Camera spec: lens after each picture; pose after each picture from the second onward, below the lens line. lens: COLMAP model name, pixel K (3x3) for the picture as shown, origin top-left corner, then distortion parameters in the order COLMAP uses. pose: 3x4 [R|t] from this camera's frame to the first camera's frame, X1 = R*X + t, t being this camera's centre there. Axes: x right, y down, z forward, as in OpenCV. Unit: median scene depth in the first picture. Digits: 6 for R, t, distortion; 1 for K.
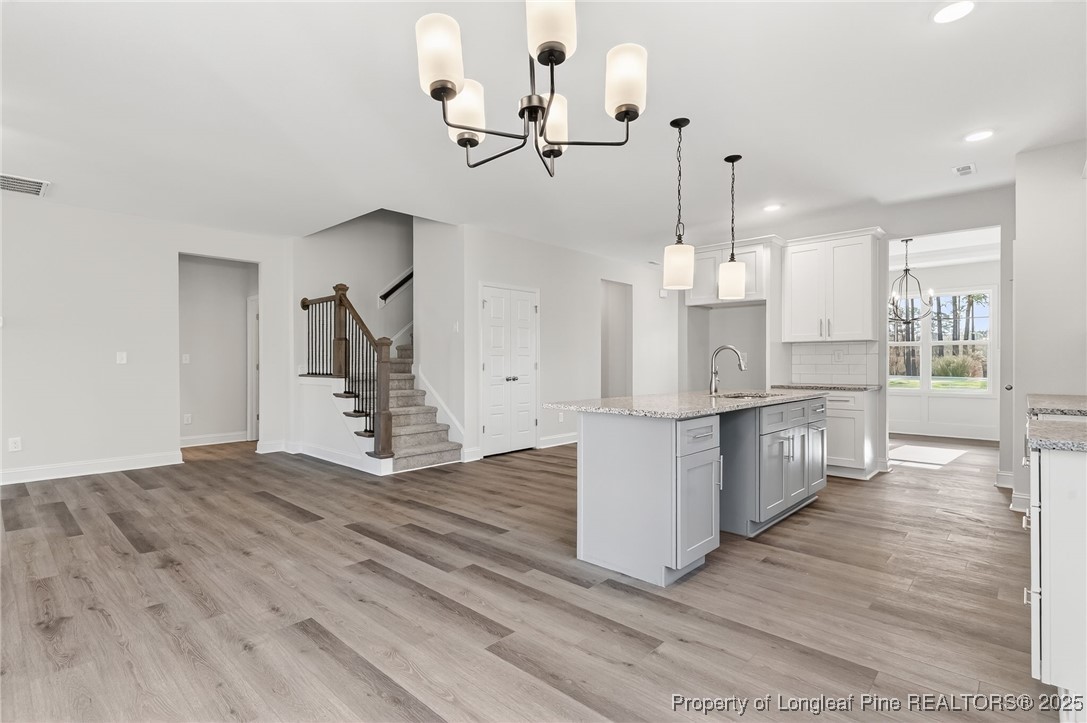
lens RADIAL K [[530.0, 0, 540.4], [0, 530.0, 357.9], [0, 0, 1]] dist [0.005047, -0.002588]
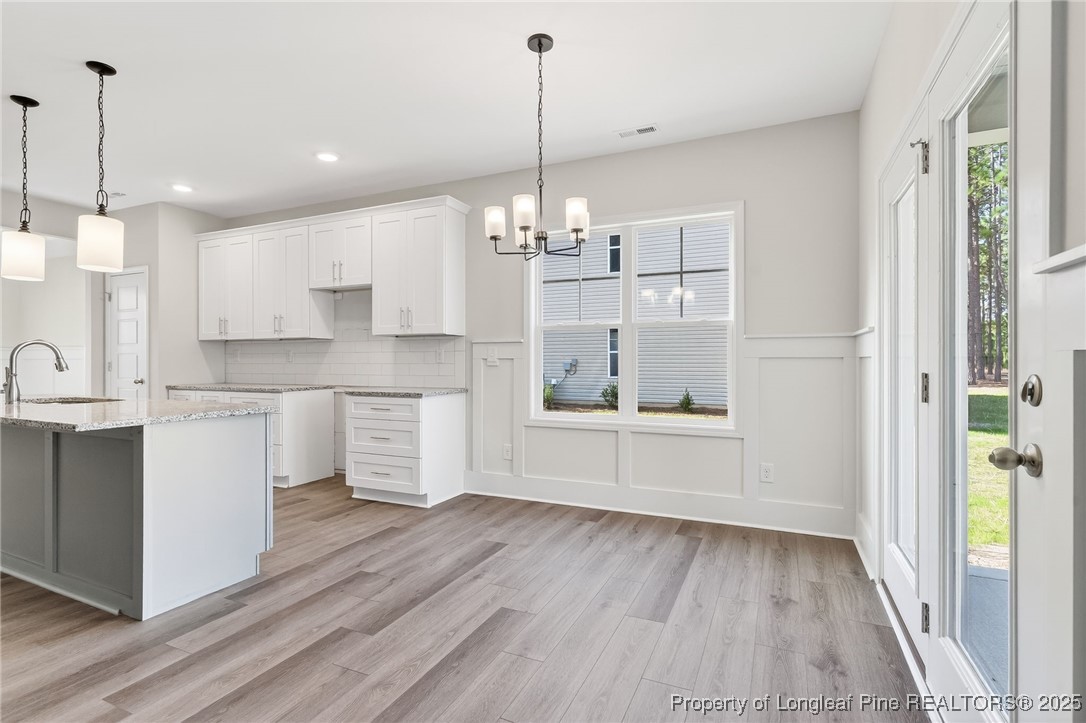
lens RADIAL K [[529.5, 0, 536.1], [0, 529.5, 360.8], [0, 0, 1]] dist [0.005047, -0.002588]
pose [[-0.313020, 0.000834, 0.949746, -0.993475], [-0.005460, 0.999982, -0.002678, 0.009056], [-0.949731, -0.006024, -0.313010, 0.854130]]
